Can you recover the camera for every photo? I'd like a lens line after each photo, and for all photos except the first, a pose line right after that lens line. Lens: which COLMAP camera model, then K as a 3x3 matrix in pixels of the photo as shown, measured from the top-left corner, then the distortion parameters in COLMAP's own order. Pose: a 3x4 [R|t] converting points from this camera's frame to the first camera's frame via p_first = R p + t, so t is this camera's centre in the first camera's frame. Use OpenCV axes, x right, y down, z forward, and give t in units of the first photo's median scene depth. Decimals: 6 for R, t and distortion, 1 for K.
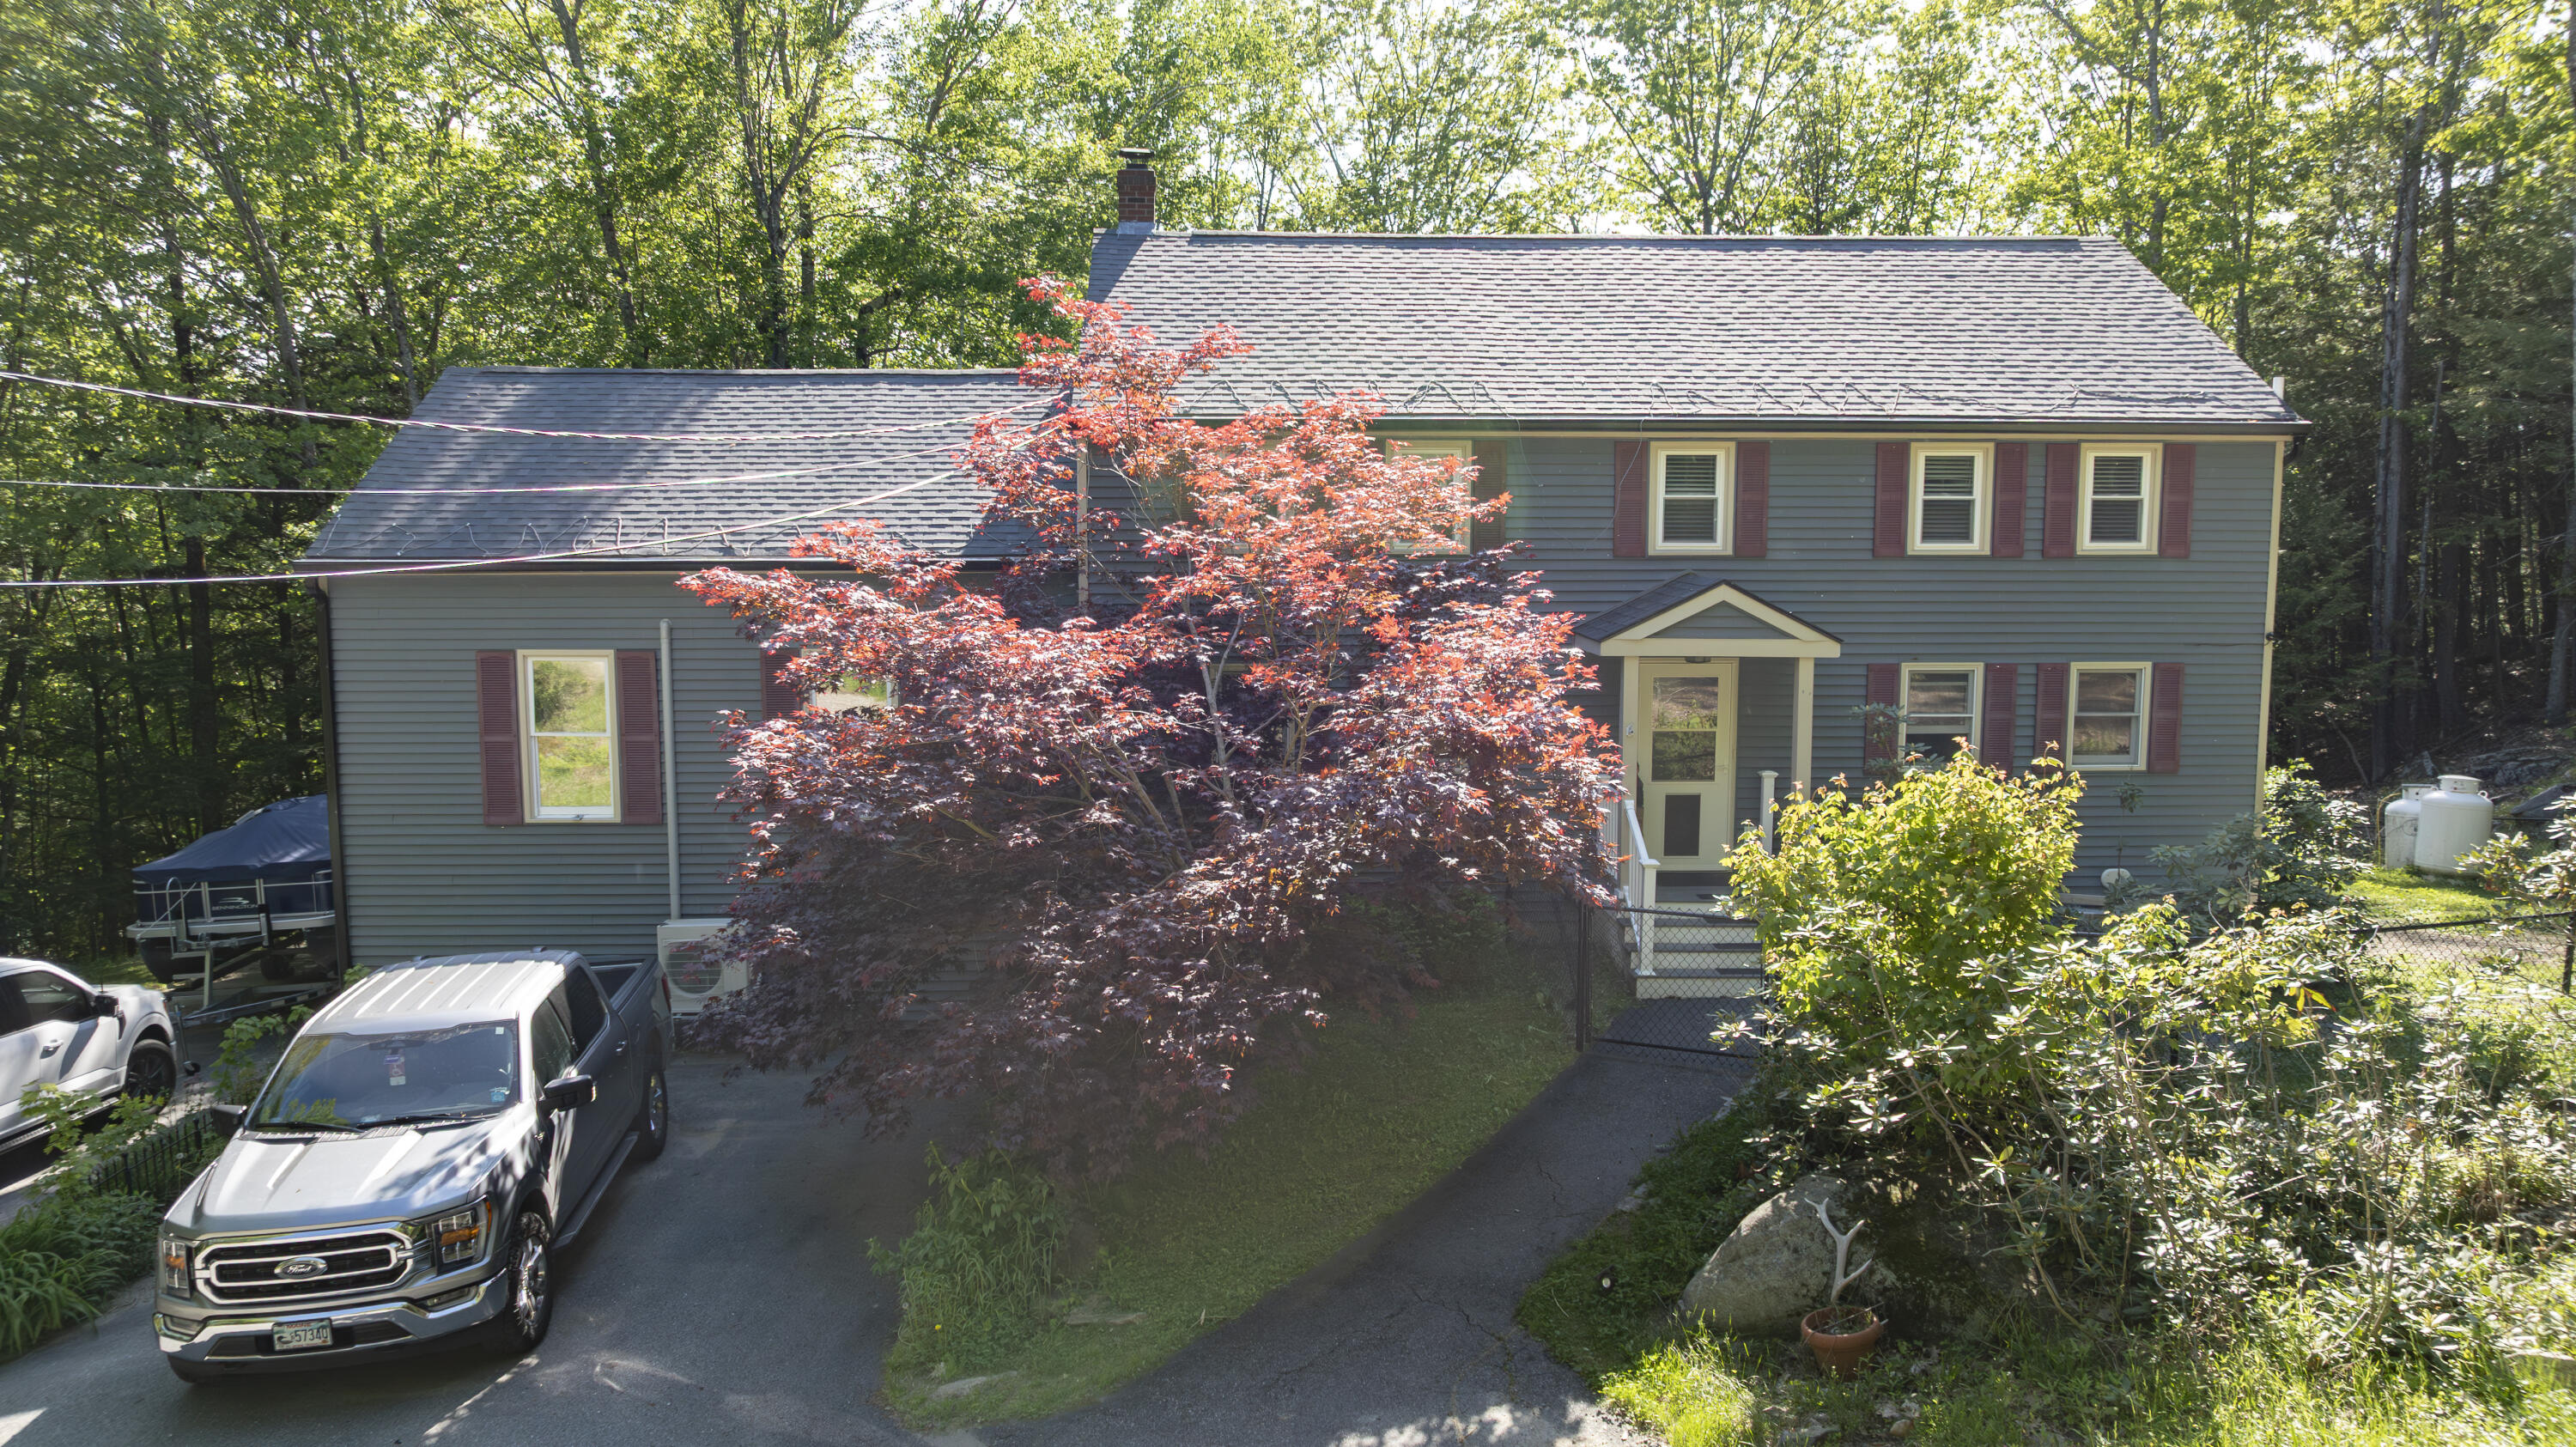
lens RADIAL K [[1764.1, 0, 1273.2], [0, 1764.1, 705.3], [0, 0, 1]] dist [0.000853, 0.005103]
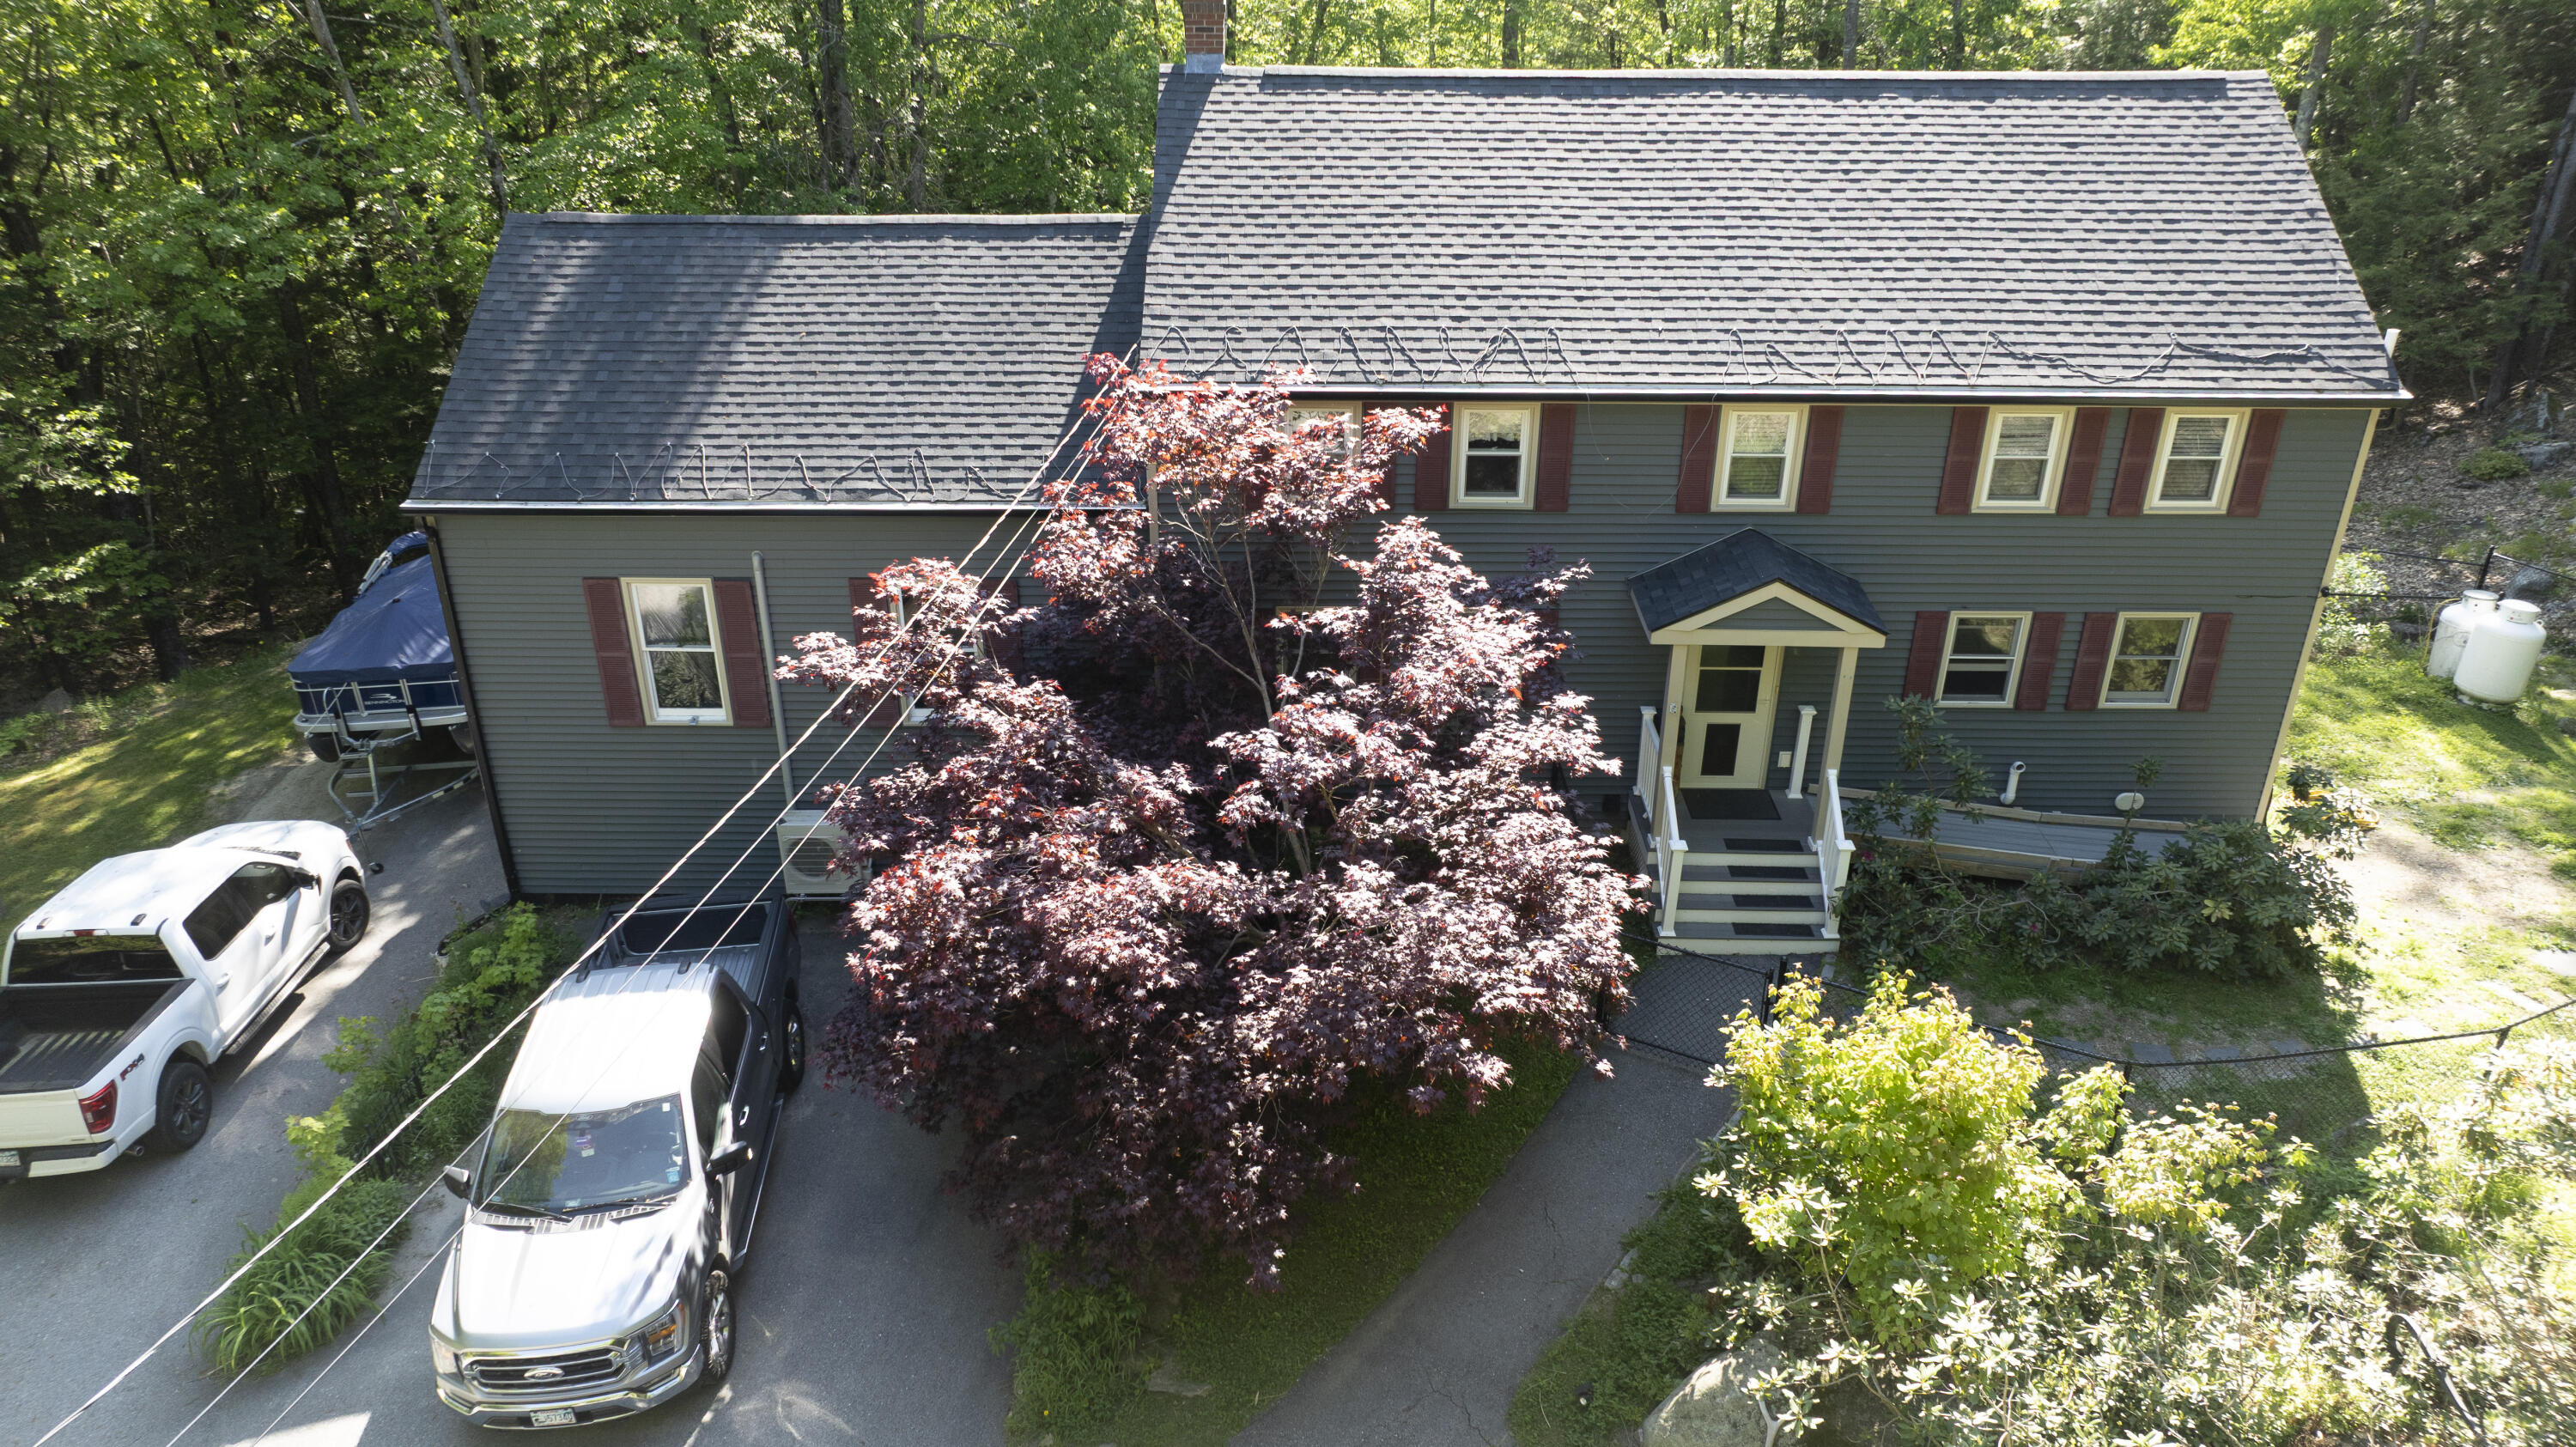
lens RADIAL K [[1764.1, 0, 1281.1], [0, 1764.1, 720.9], [0, 0, 1]] dist [0.000853, 0.005103]
pose [[0.998976, 0.022201, -0.039425, 0.009603], [-0.007134, 0.937727, 0.347299, -0.324210], [0.044680, -0.346662, 0.936925, 0.000519]]
